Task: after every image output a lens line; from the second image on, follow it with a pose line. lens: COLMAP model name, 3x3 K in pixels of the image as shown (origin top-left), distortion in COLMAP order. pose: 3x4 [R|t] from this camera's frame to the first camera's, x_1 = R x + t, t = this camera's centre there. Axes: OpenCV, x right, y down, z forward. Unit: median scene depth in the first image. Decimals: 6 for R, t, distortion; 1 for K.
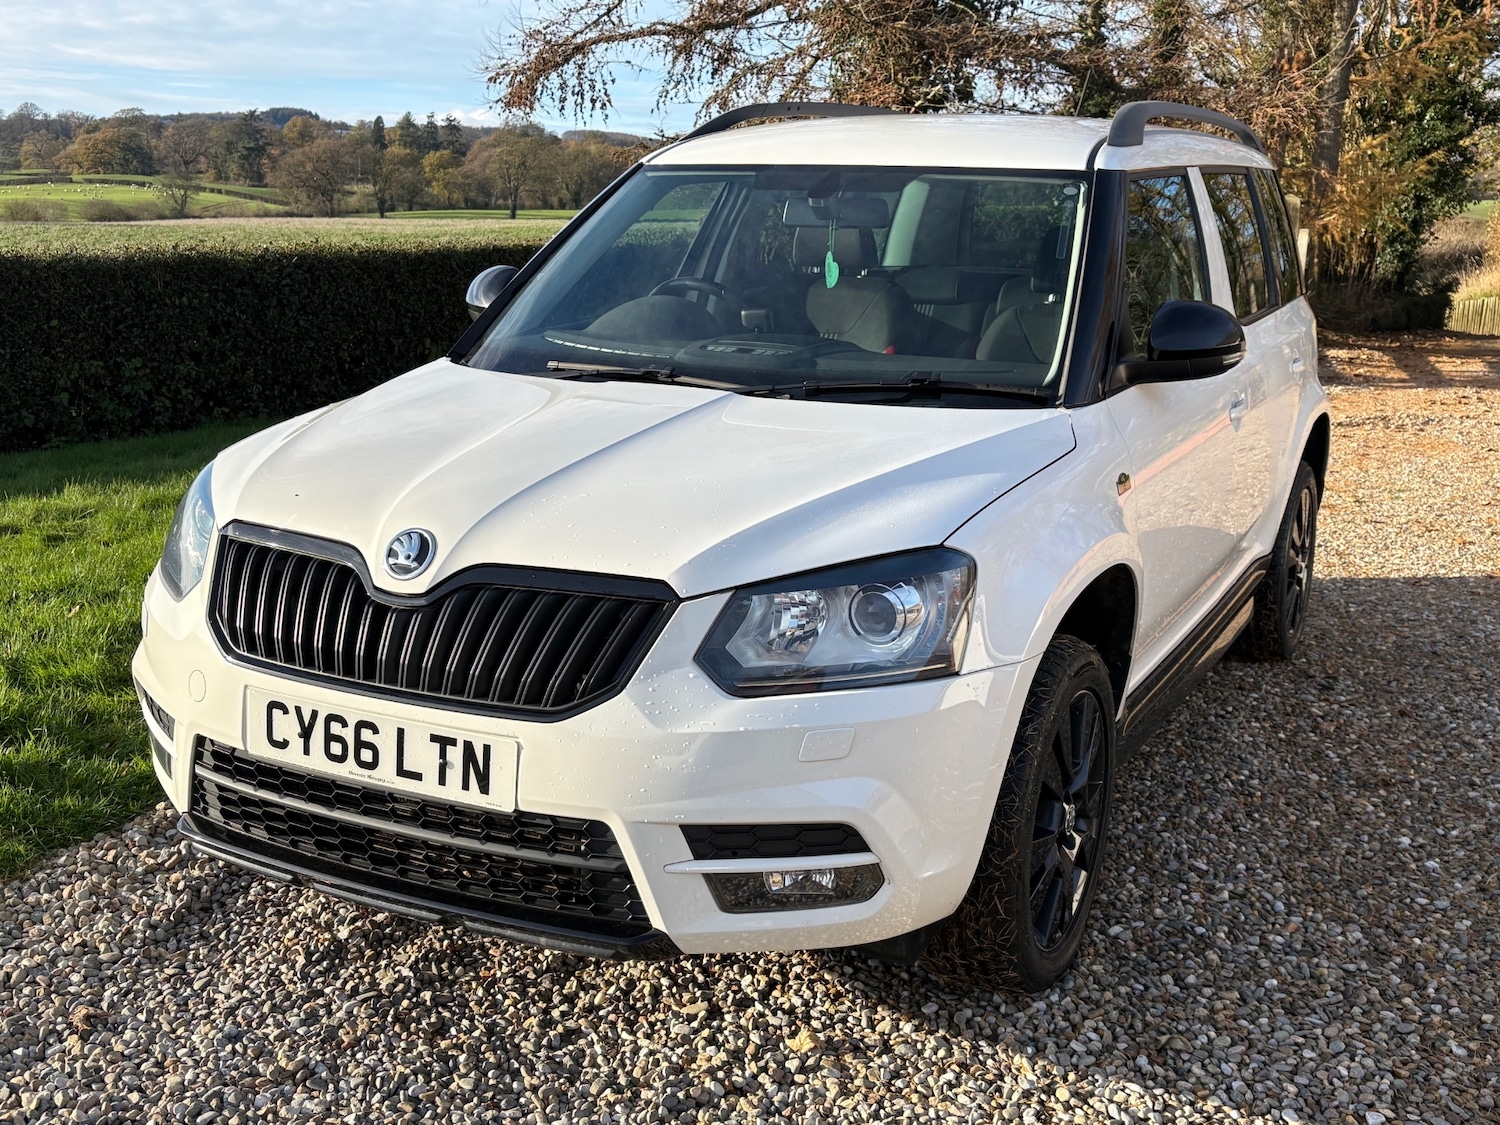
lens RADIAL K [[1662.6, 0, 762.6], [0, 1662.6, 552.8], [0, 0, 1]] dist [0.016238, 0.000000]
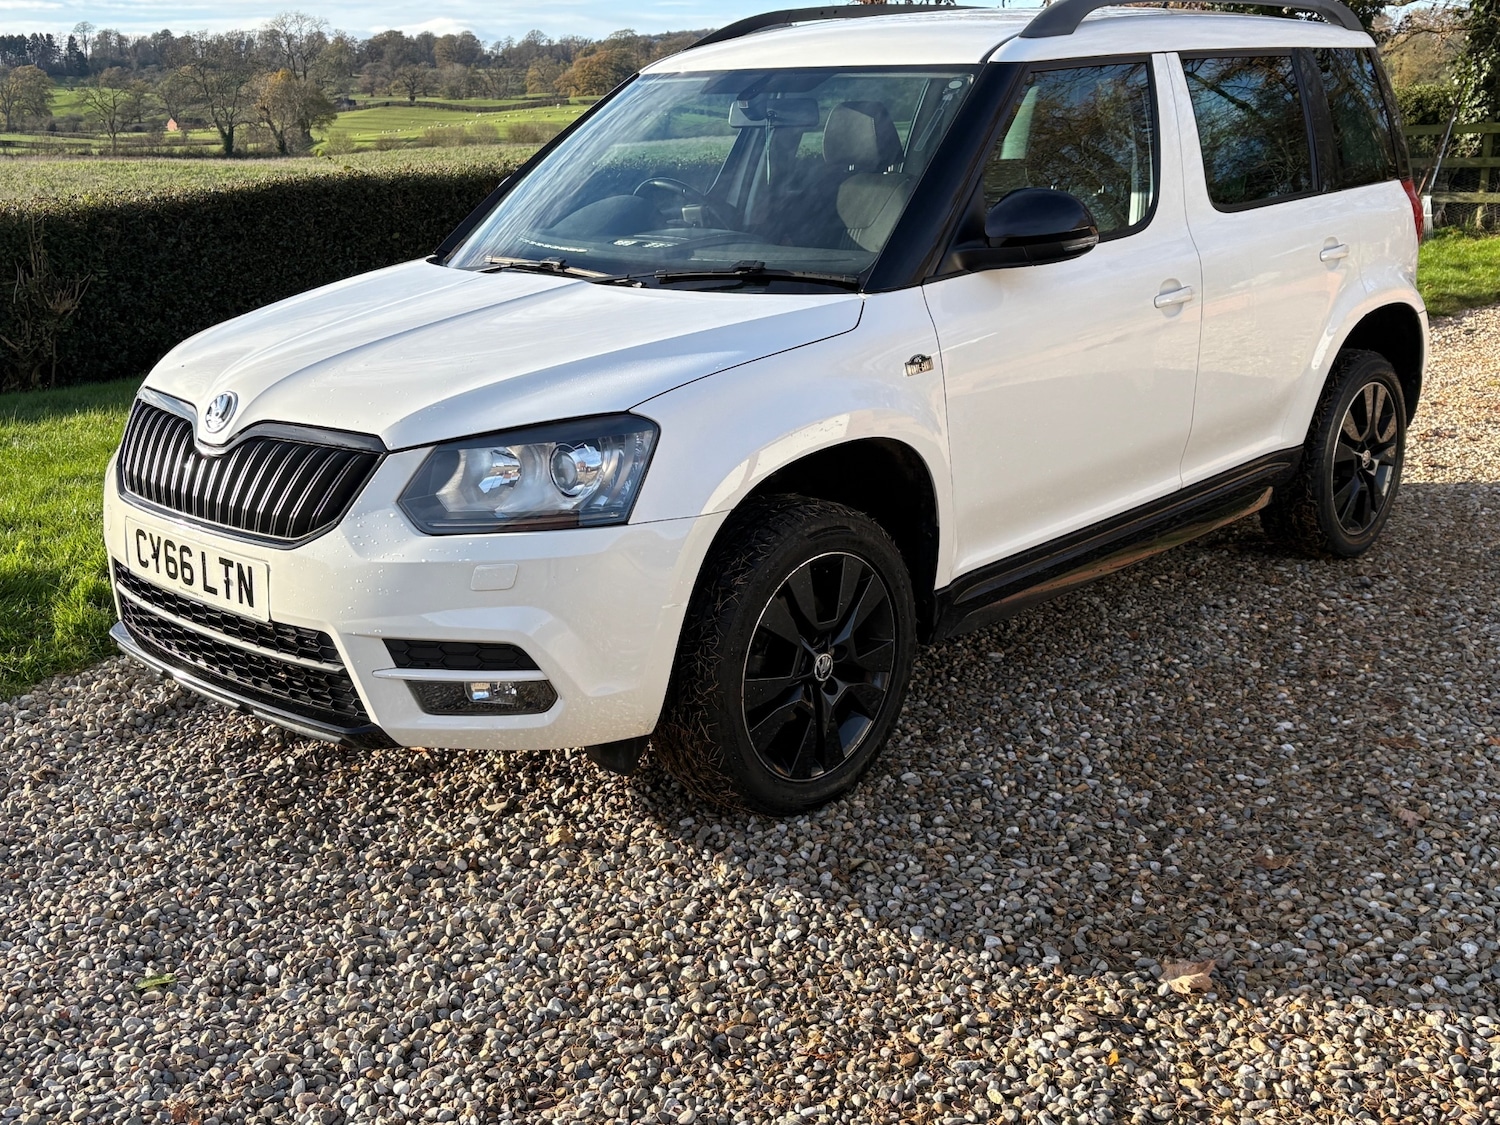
lens RADIAL K [[1662.6, 0, 742.5], [0, 1662.6, 571.4], [0, 0, 1]] dist [0.016238, 0.000000]
pose [[0.957955, 0.039272, -0.284218, 0.412807], [-0.020673, 0.997461, 0.068147, 0.020835], [0.286173, -0.059406, 0.956335, -0.061726]]
